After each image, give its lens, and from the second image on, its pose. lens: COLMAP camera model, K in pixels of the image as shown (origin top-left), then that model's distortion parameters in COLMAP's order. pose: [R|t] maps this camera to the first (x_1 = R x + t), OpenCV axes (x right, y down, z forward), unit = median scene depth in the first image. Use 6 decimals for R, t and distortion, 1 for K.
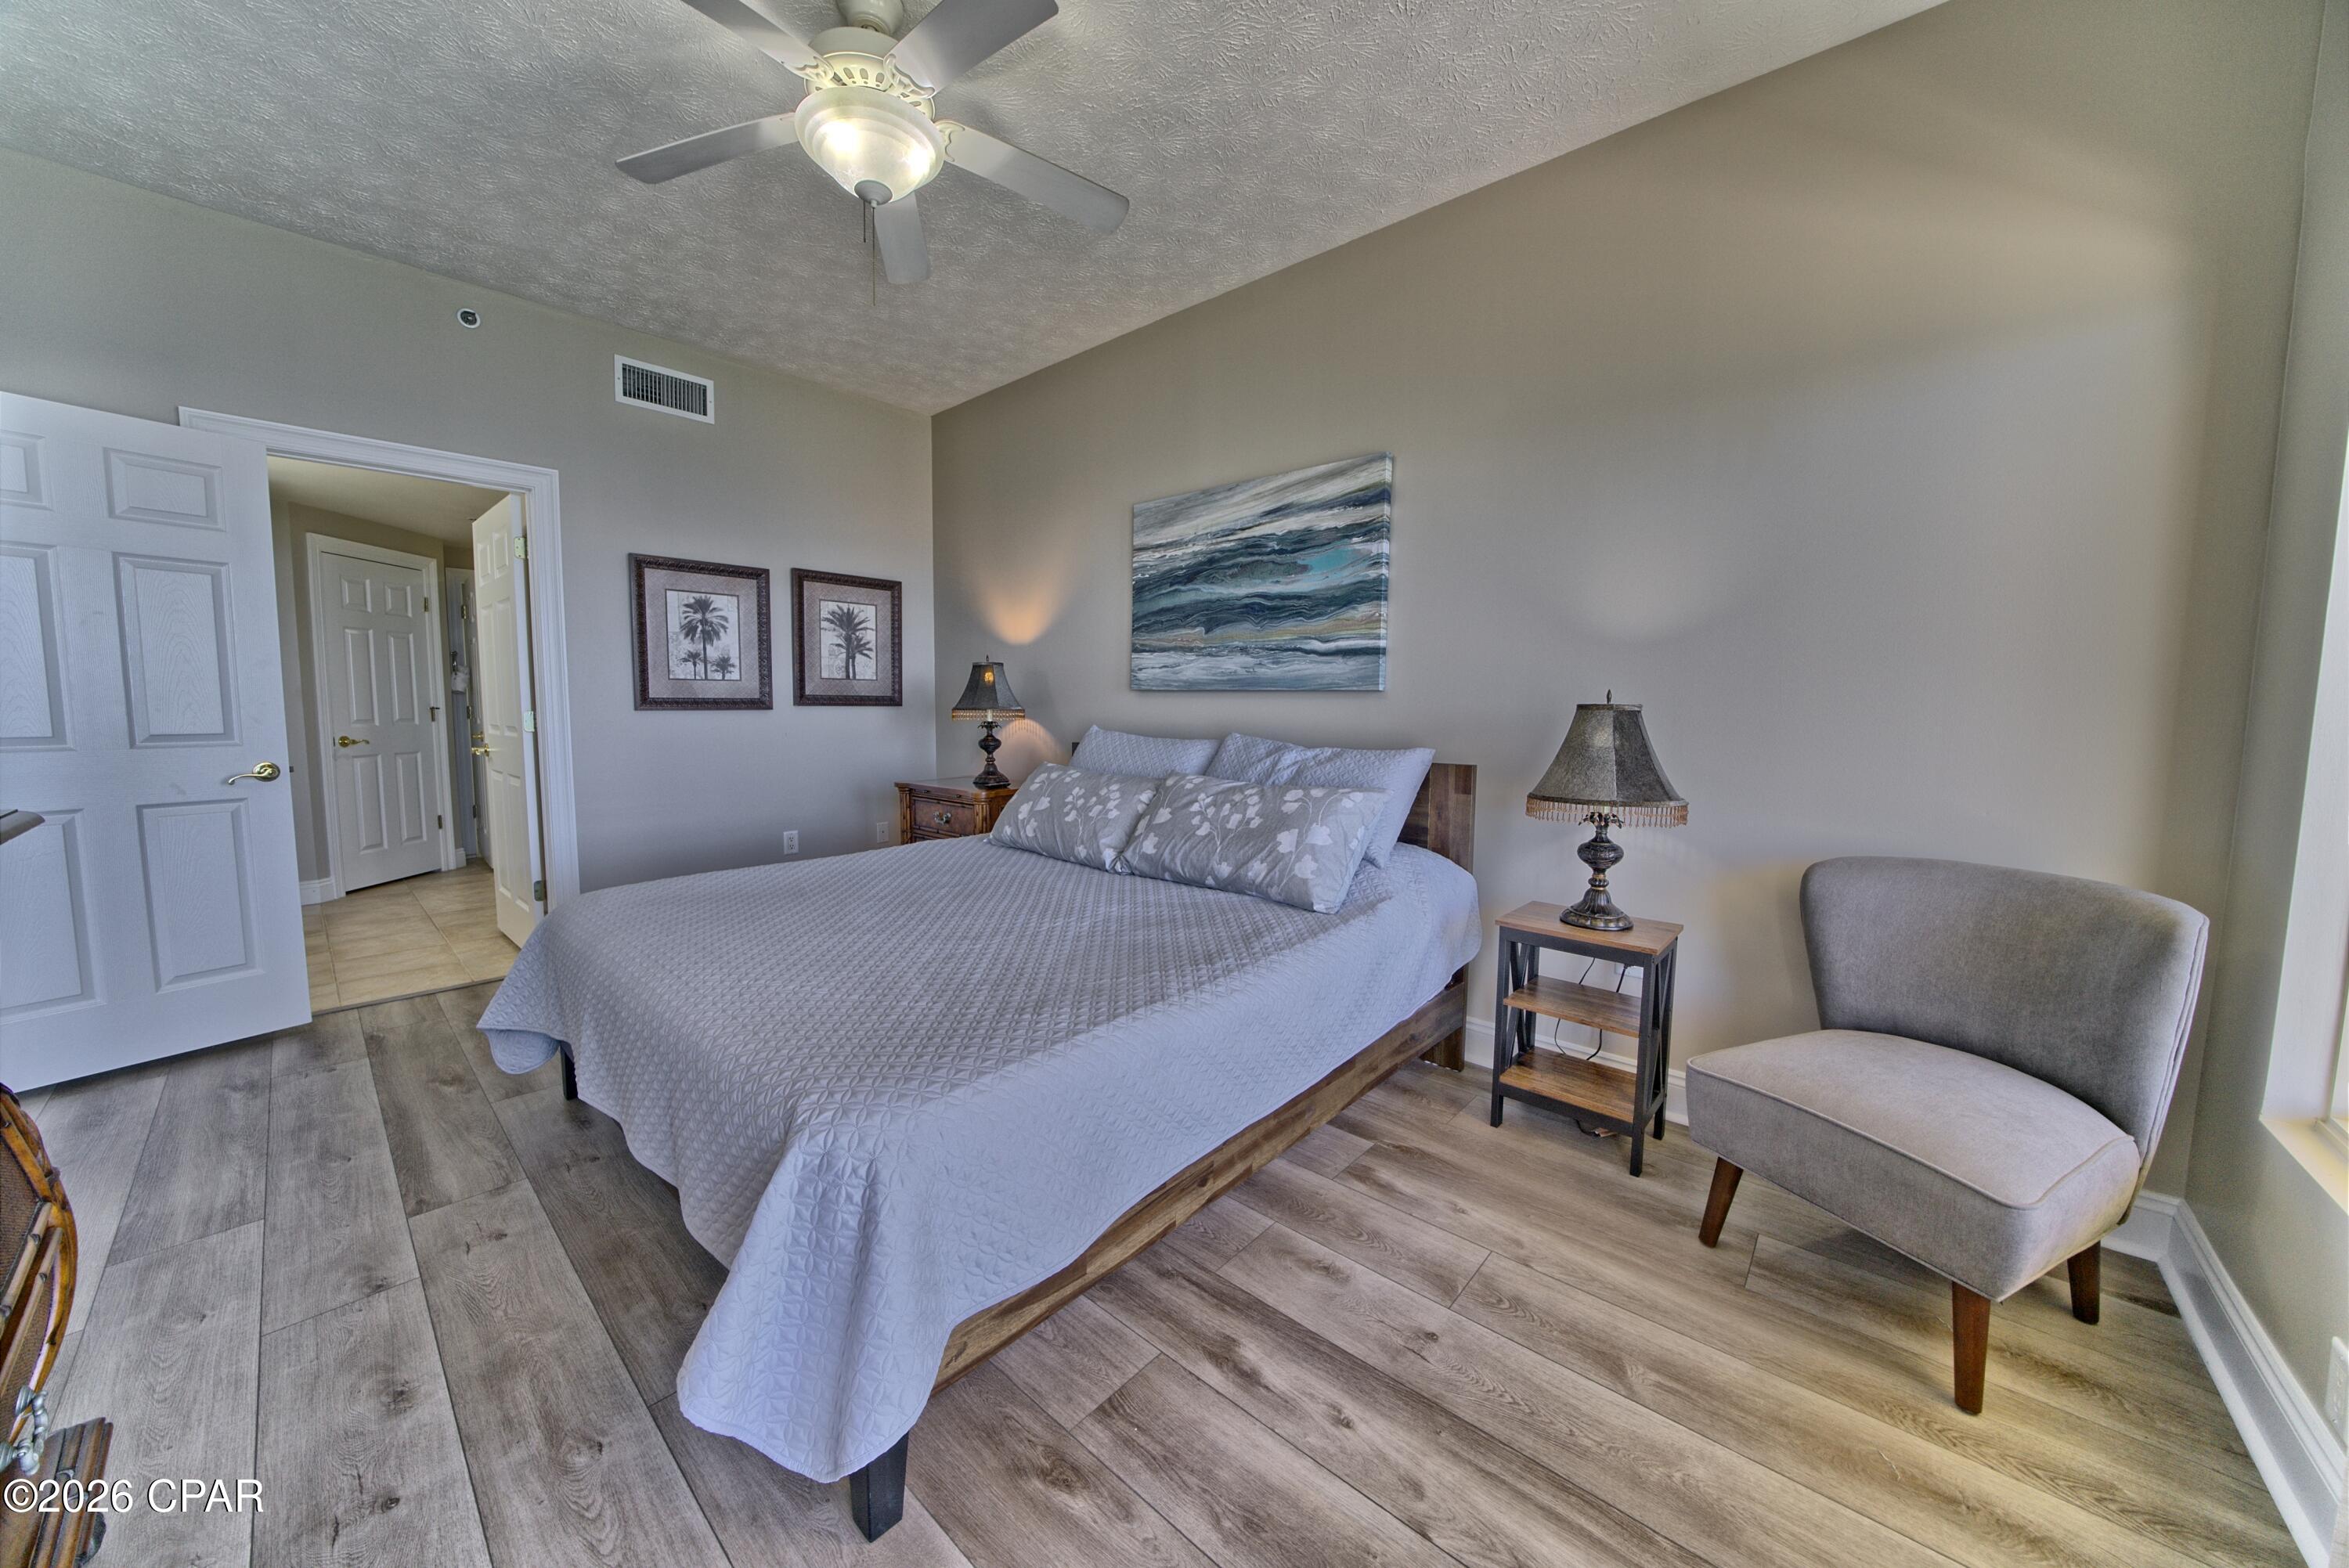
lens RADIAL K [[812.1, 0, 1175.2], [0, 812.1, 773.1], [0, 0, 1]] dist [-0.026454, 0.003238]
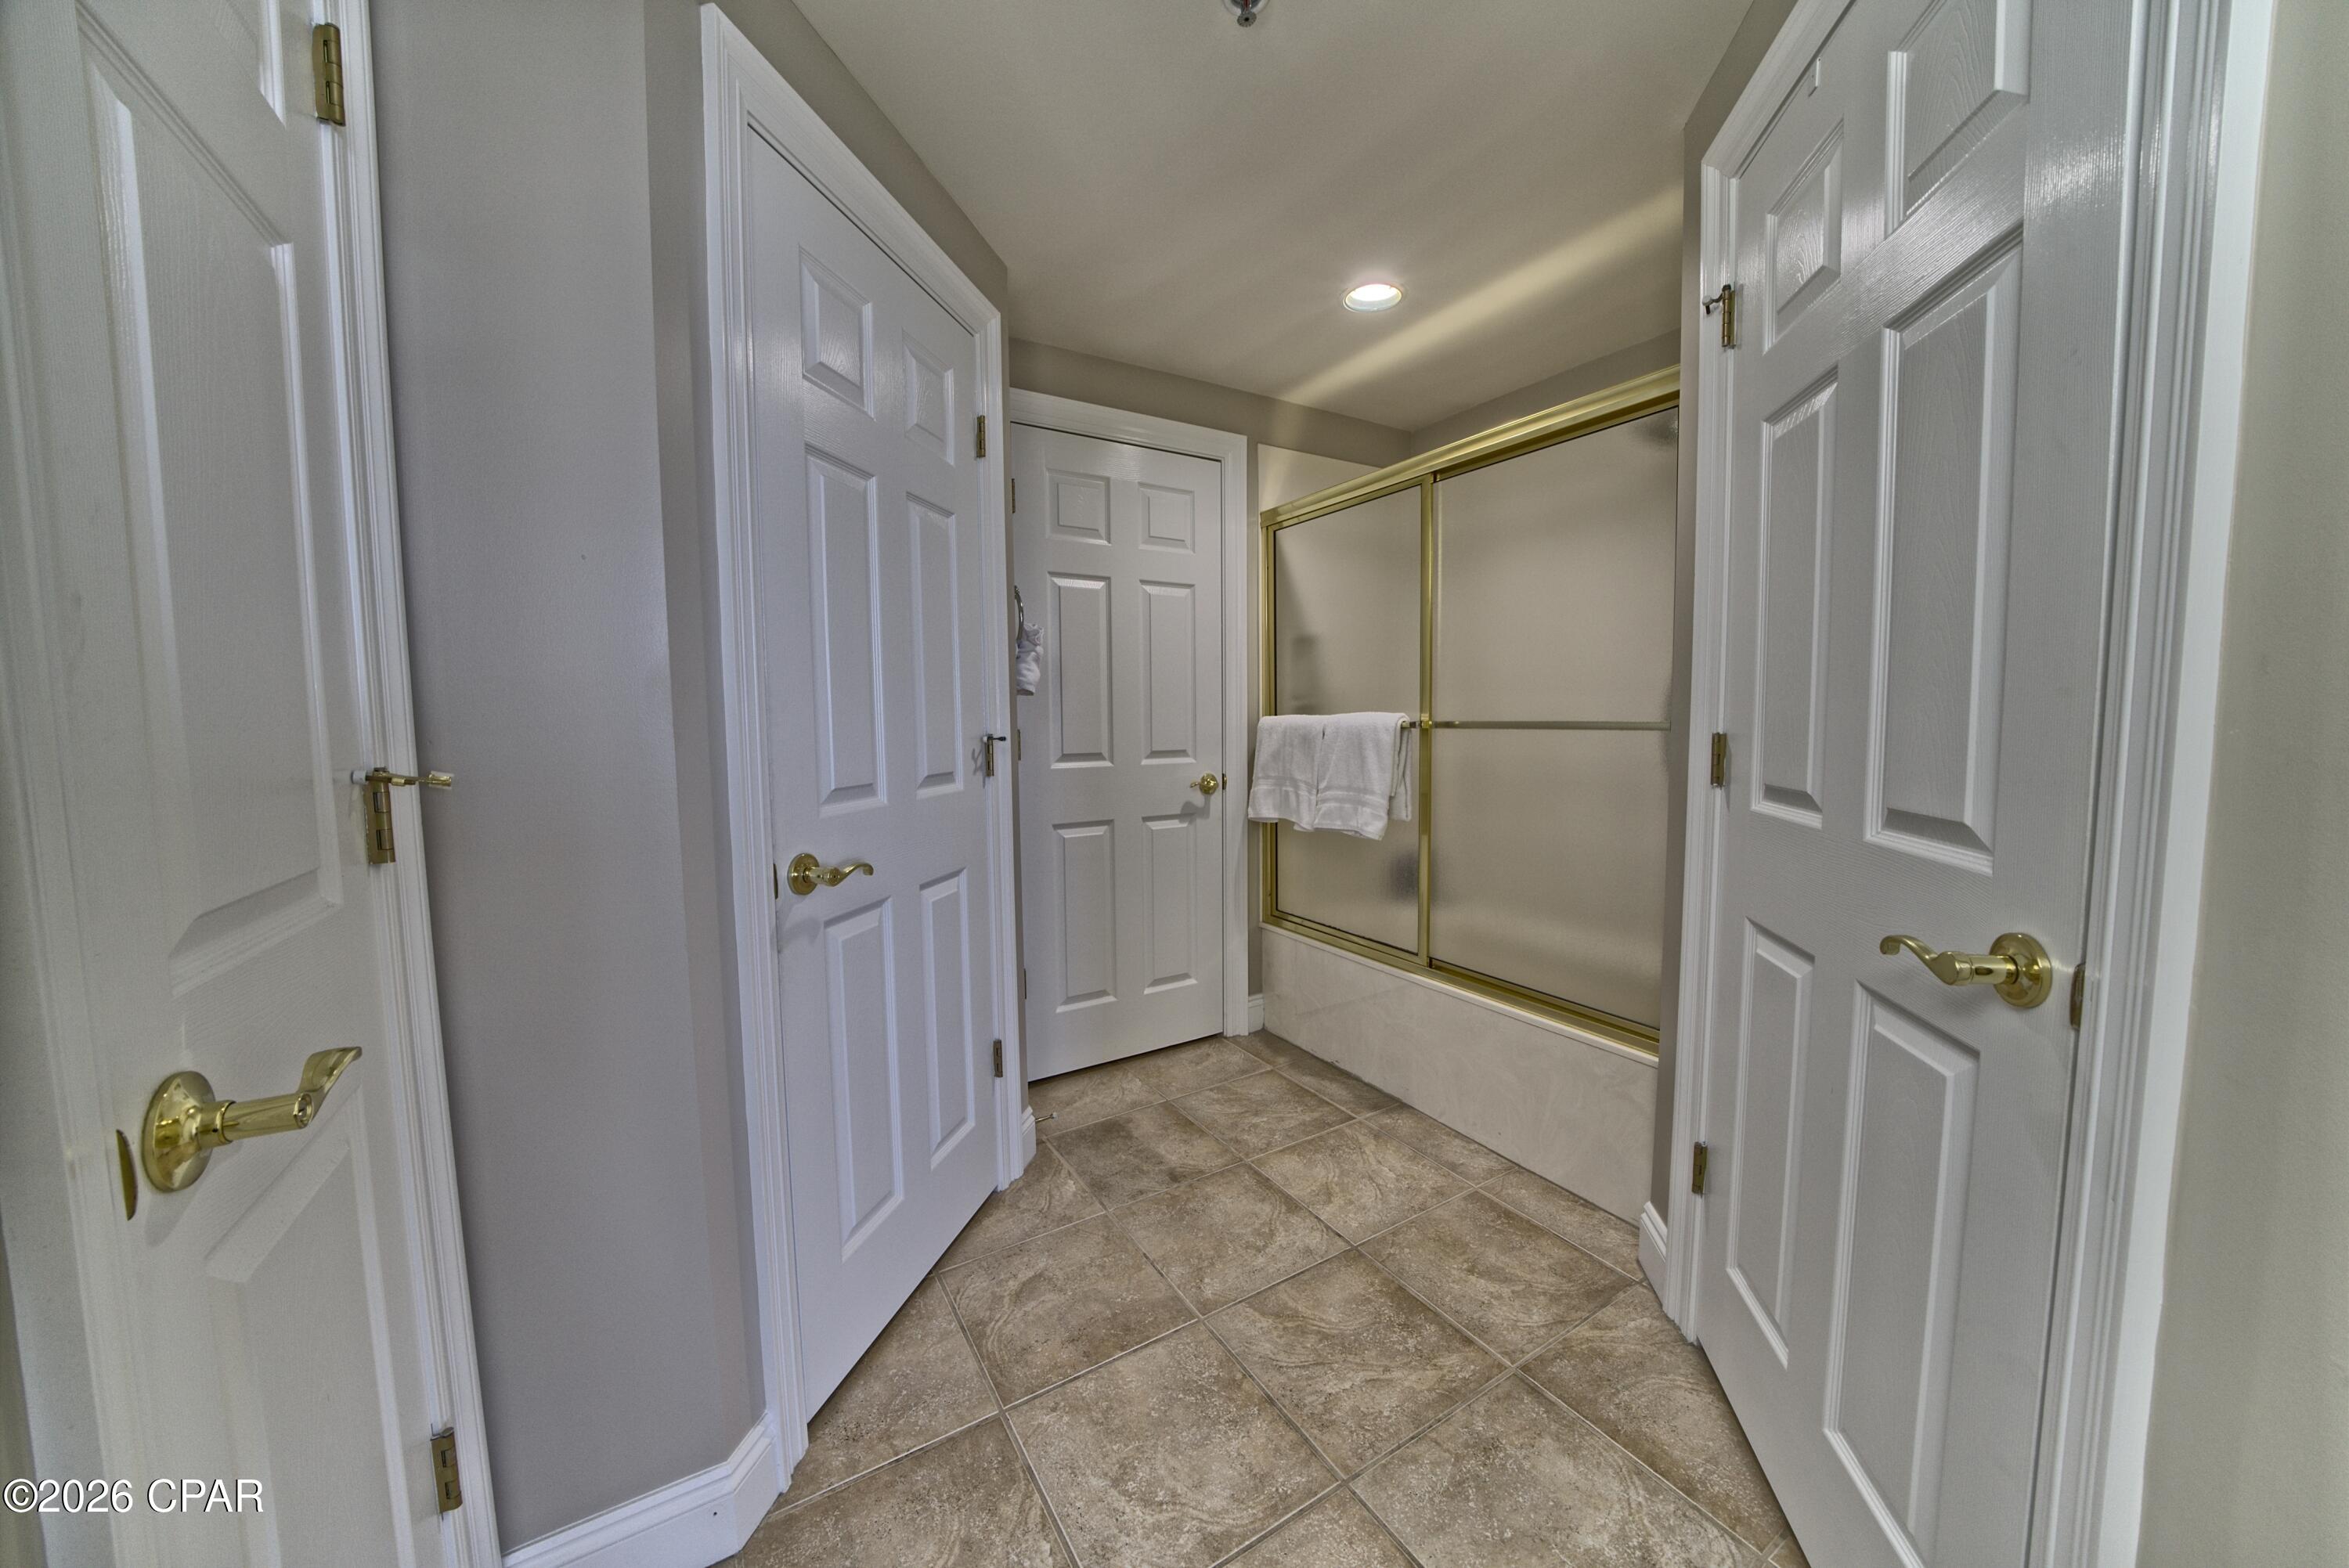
lens RADIAL K [[812.1, 0, 1175.3], [0, 812.1, 783.0], [0, 0, 1]] dist [-0.026454, 0.003238]
pose [[0.952979, 0.000433, -0.303037, -0.837780], [-0.000868, 0.999999, -0.001300, -0.070678], [0.303036, 0.001502, 0.952978, 0.768465]]
